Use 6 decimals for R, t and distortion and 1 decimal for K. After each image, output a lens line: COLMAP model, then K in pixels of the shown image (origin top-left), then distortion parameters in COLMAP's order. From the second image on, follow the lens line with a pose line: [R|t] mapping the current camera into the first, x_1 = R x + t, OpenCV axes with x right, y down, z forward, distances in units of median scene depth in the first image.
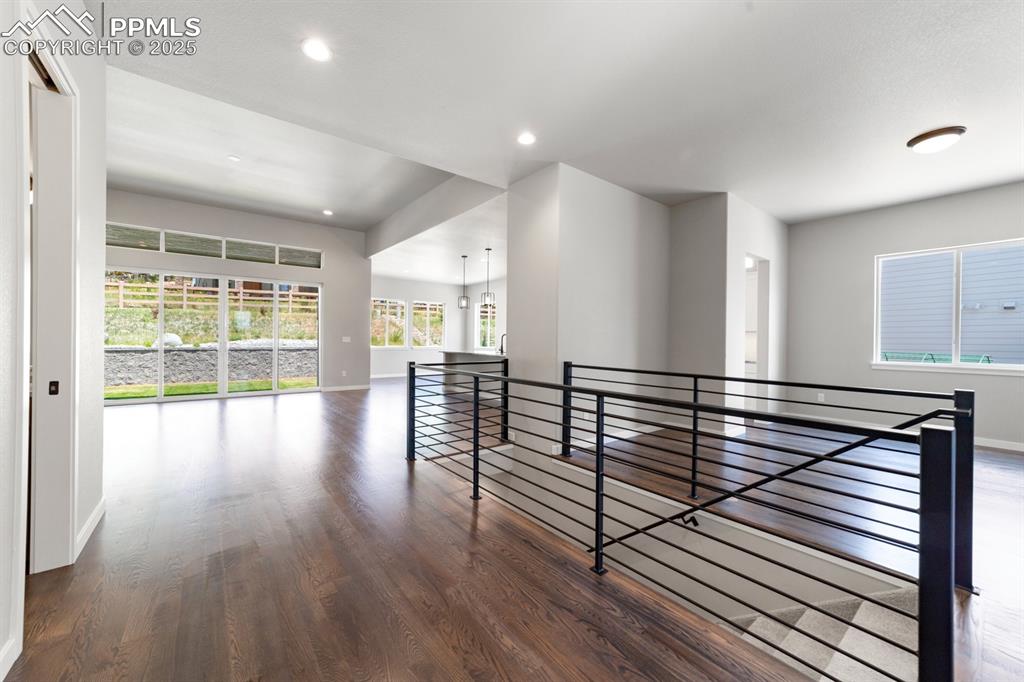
lens RADIAL K [[391.2, 0, 513.7], [0, 391.2, 340.9], [0, 0, 1]] dist [-0.014832, 0.006774]
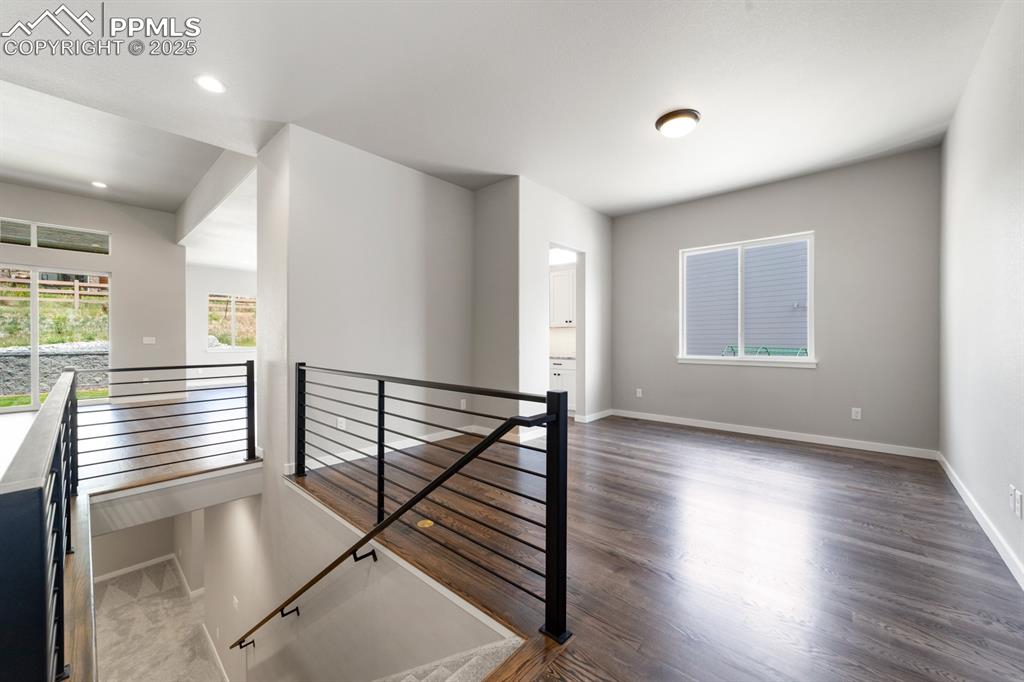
lens RADIAL K [[391.2, 0, 507.7], [0, 391.2, 340.8], [0, 0, 1]] dist [-0.014832, 0.006774]
pose [[0.986055, -0.010765, 0.166071, 0.294695], [0.010643, 0.999942, 0.001623, 0.007462], [-0.166079, 0.000167, 0.986113, 0.071645]]
